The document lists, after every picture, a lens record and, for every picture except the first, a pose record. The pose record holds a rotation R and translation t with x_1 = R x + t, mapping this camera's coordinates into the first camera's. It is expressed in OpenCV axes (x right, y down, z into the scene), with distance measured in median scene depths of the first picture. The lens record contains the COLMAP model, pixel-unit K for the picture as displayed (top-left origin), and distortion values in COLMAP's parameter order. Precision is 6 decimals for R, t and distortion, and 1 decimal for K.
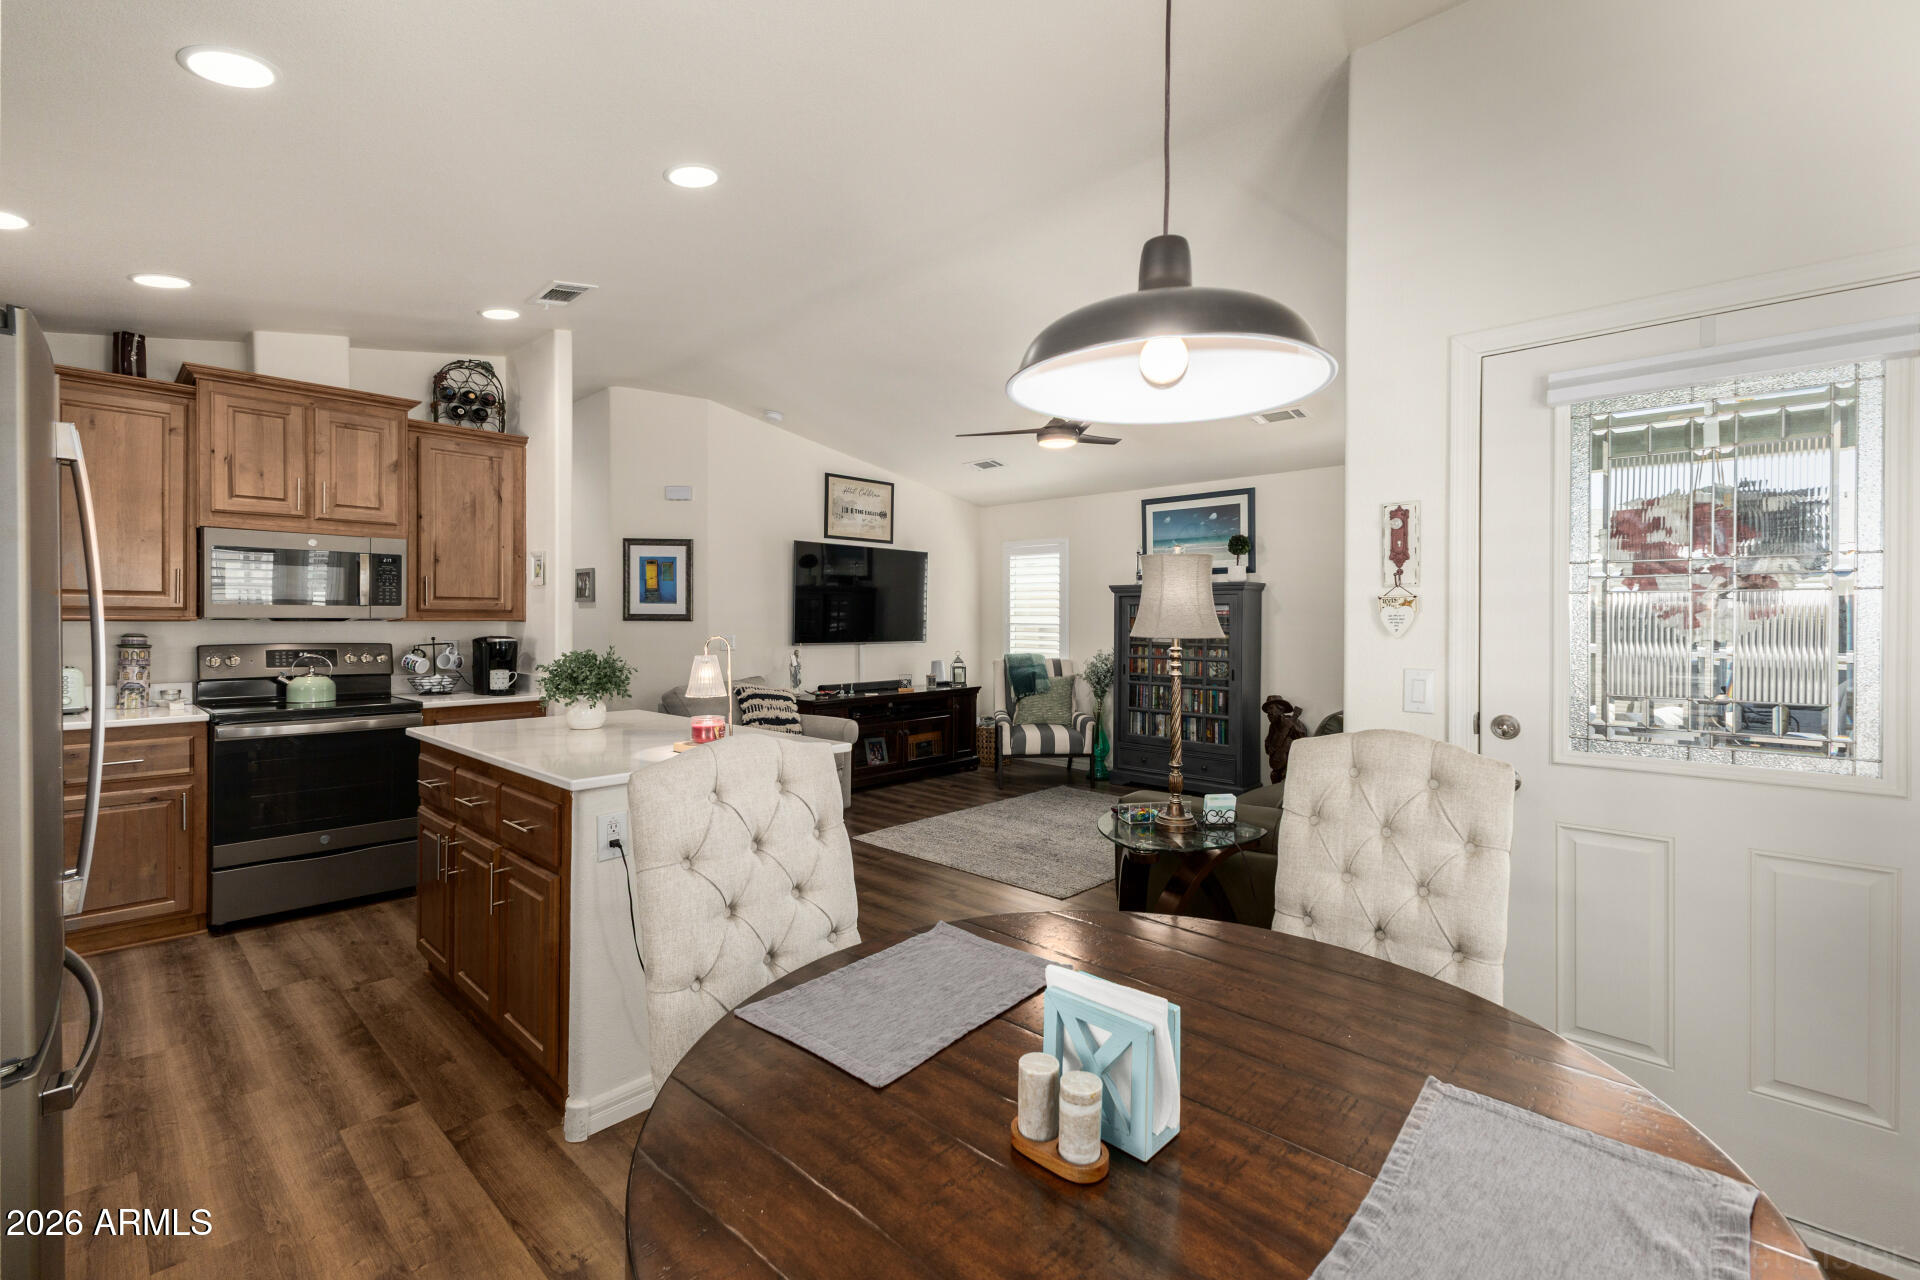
lens RADIAL K [[820.3, 0, 954.4], [0, 820.3, 623.8], [0, 0, 1]] dist [0.009728, -0.000146]
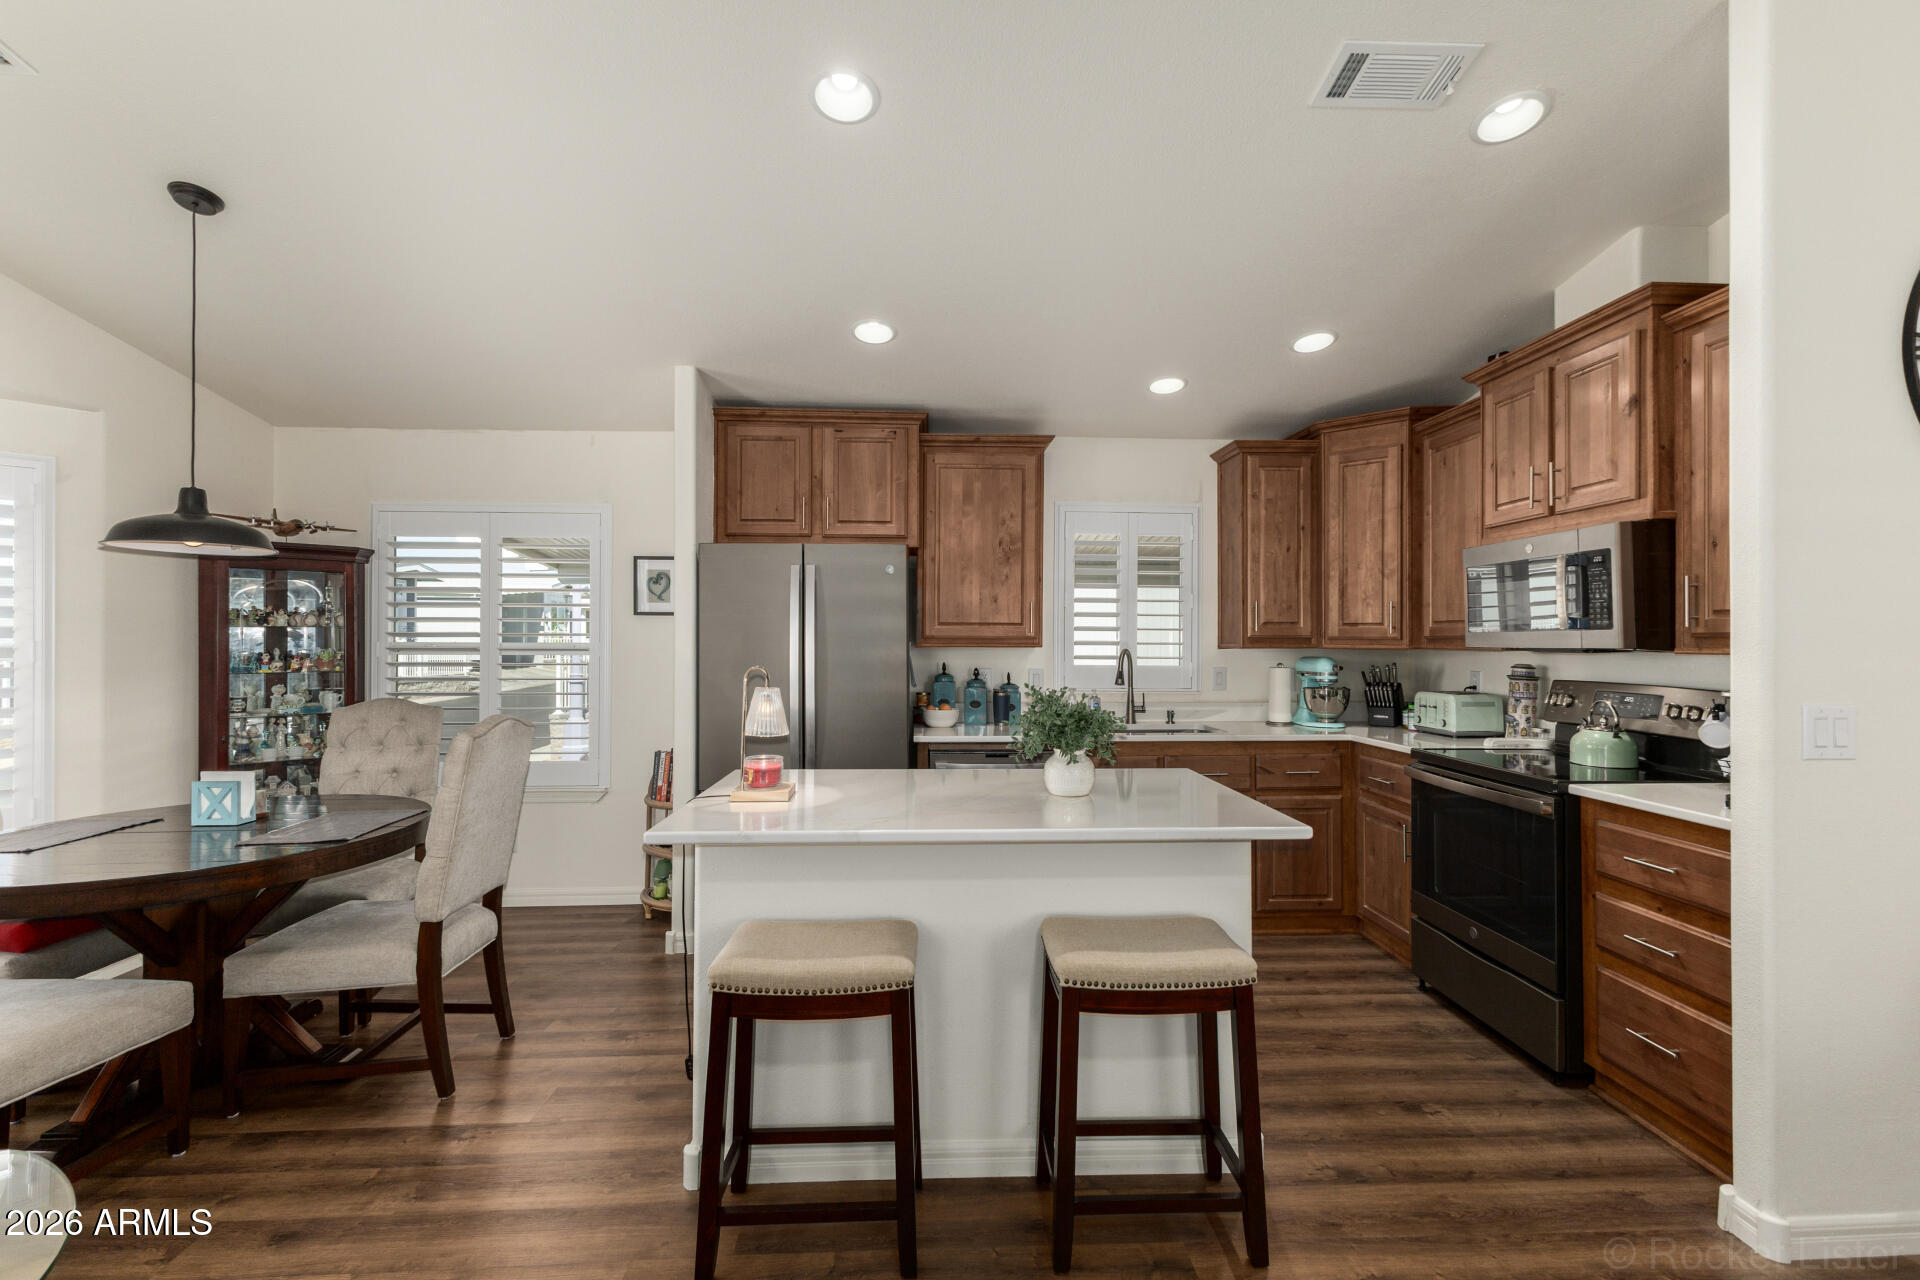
lens RADIAL K [[834.4, 0, 981.1], [0, 834.4, 631.3], [0, 0, 1]] dist [0.004286, 0.000017]
pose [[-0.679715, -0.013315, -0.733355, 0.111956], [-0.008271, 0.999911, -0.010488, -0.008746], [0.733429, -0.001063, -0.679765, 0.995326]]
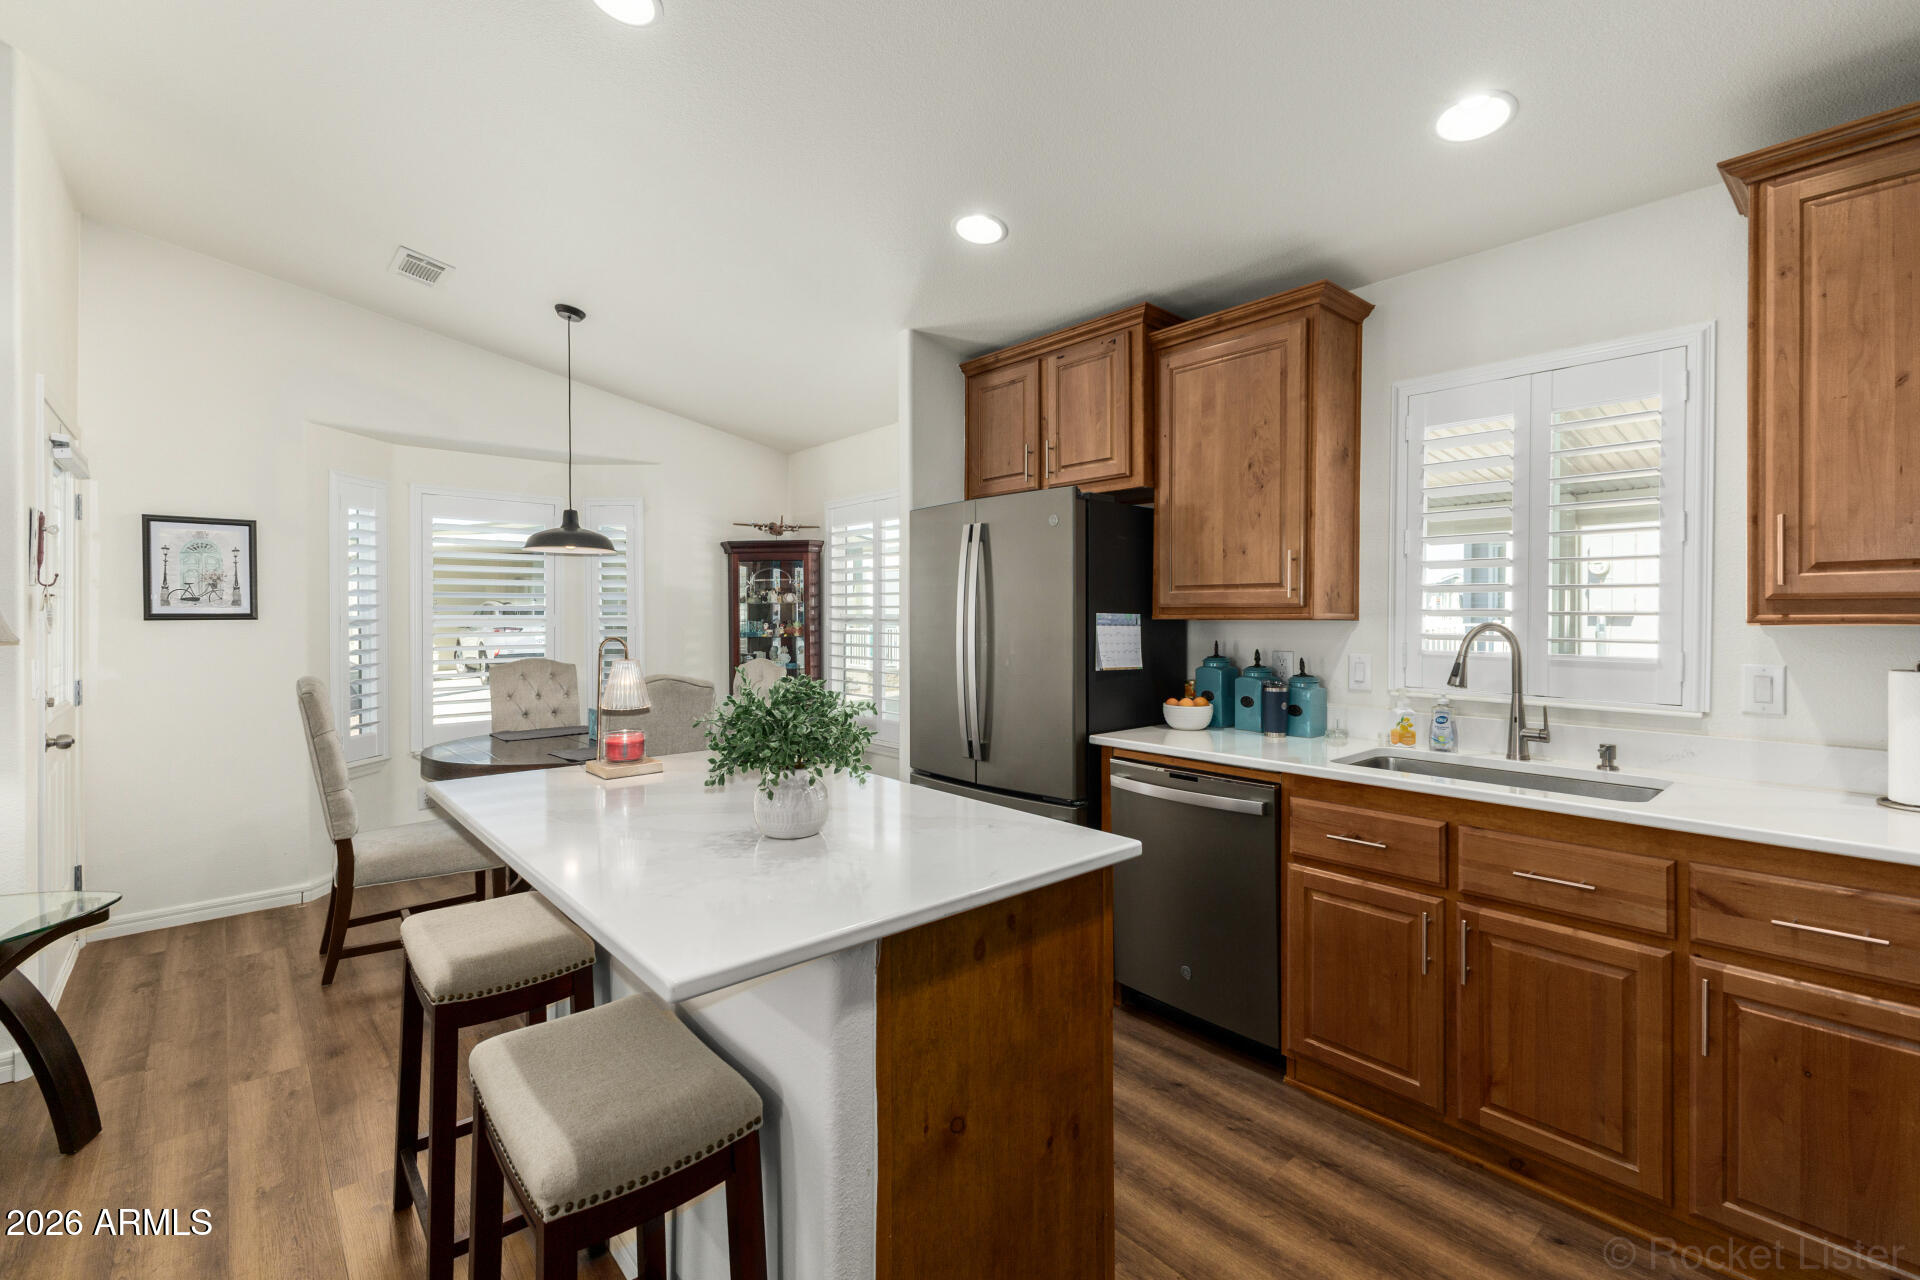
lens RADIAL K [[858.4, 0, 980.2], [0, 858.4, 621.2], [0, 0, 1]] dist [0.002531, 0.000191]
pose [[-0.996218, -0.002739, 0.086847, -0.421356], [-0.001571, 0.999907, 0.013515, -0.008515], [-0.086876, 0.013328, -0.996130, 1.037796]]
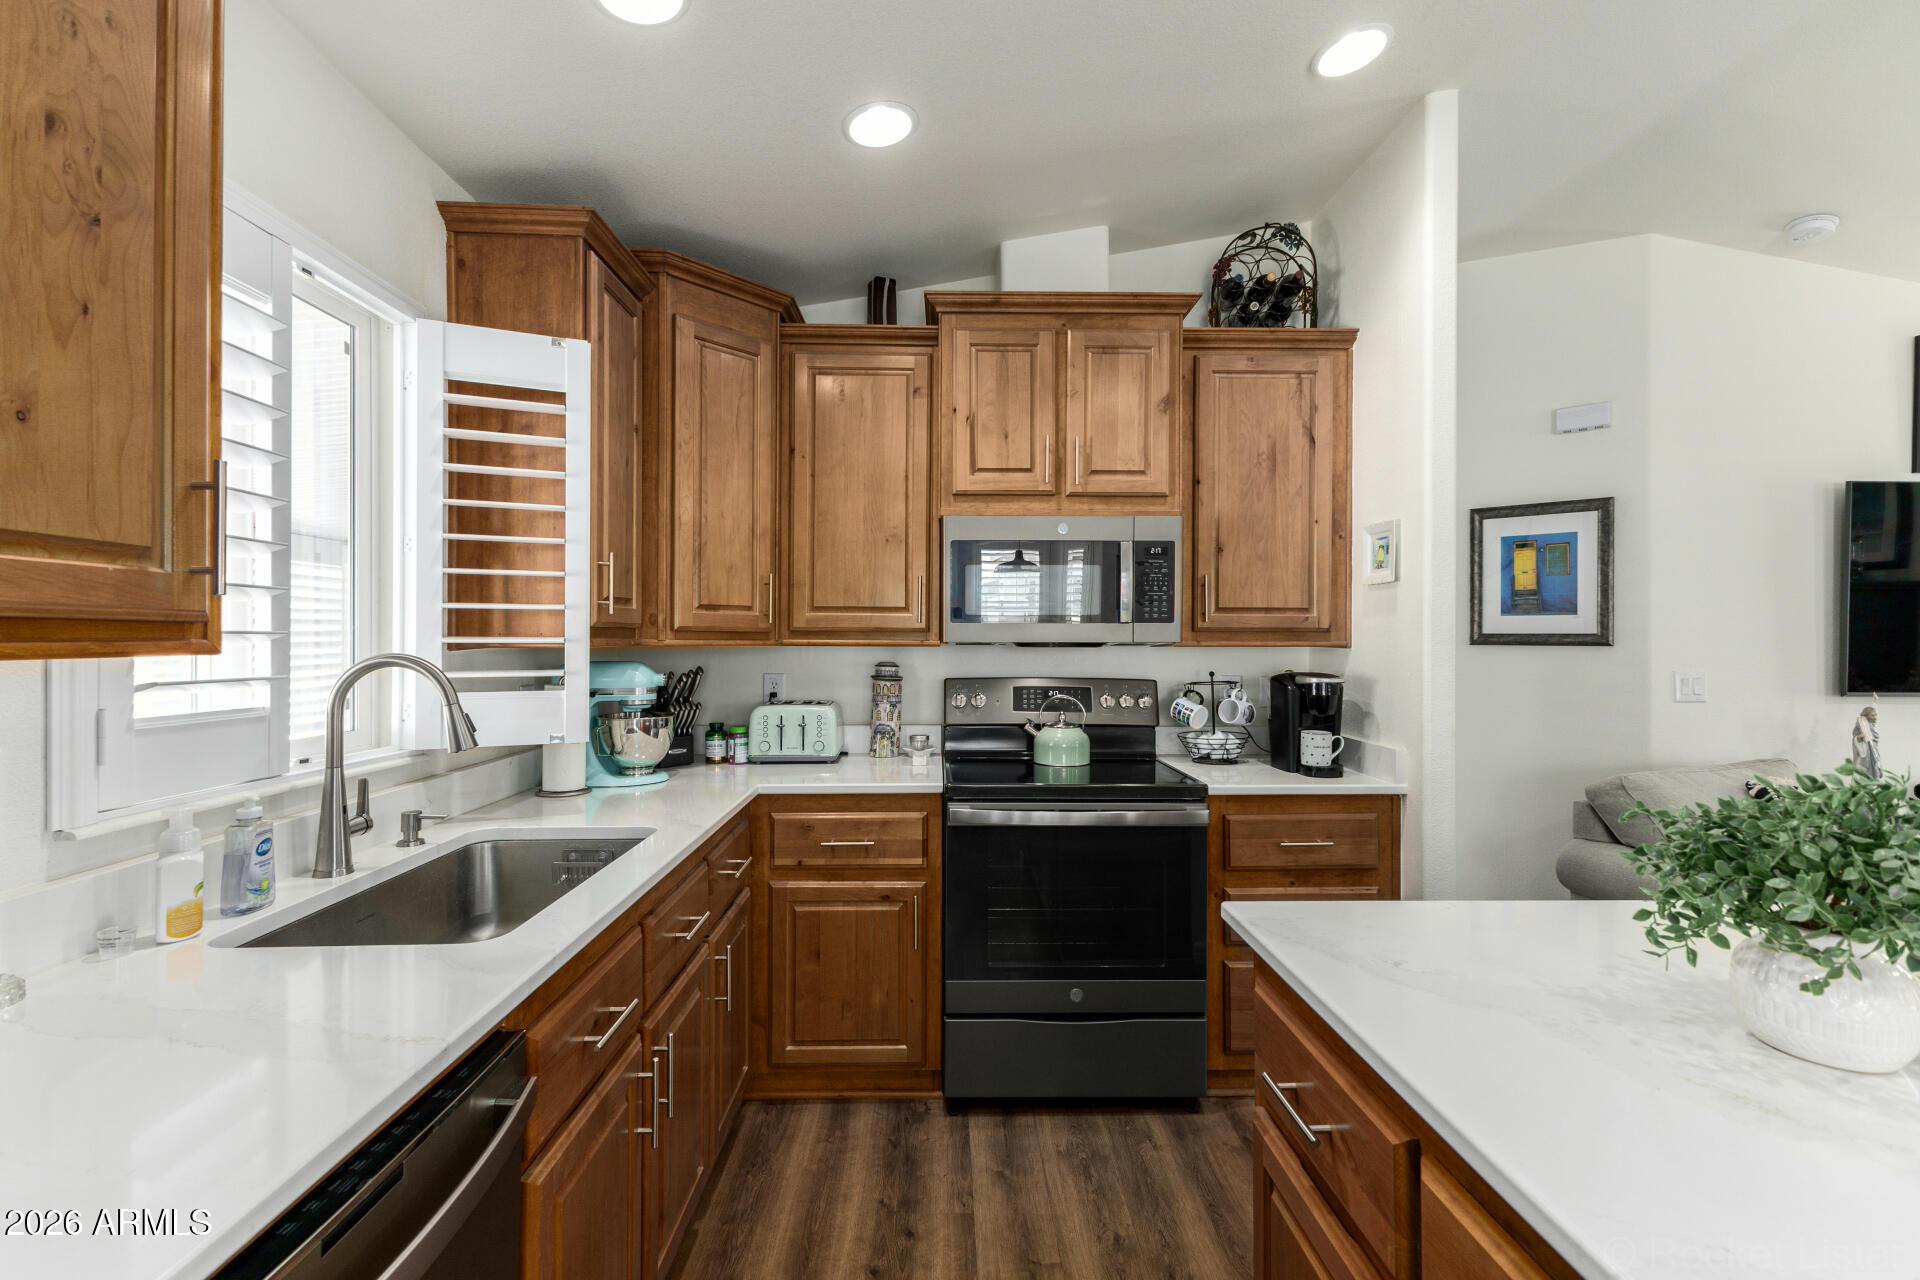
lens RADIAL K [[831.5, 0, 968.3], [0, 831.5, 636.8], [0, 0, 1]] dist [0.019971, -0.007688]
pose [[0.705510, -0.003295, -0.708692, -0.307503], [-0.003332, 0.999963, -0.007966, -0.005100], [0.708692, 0.007981, 0.705473, 0.408588]]
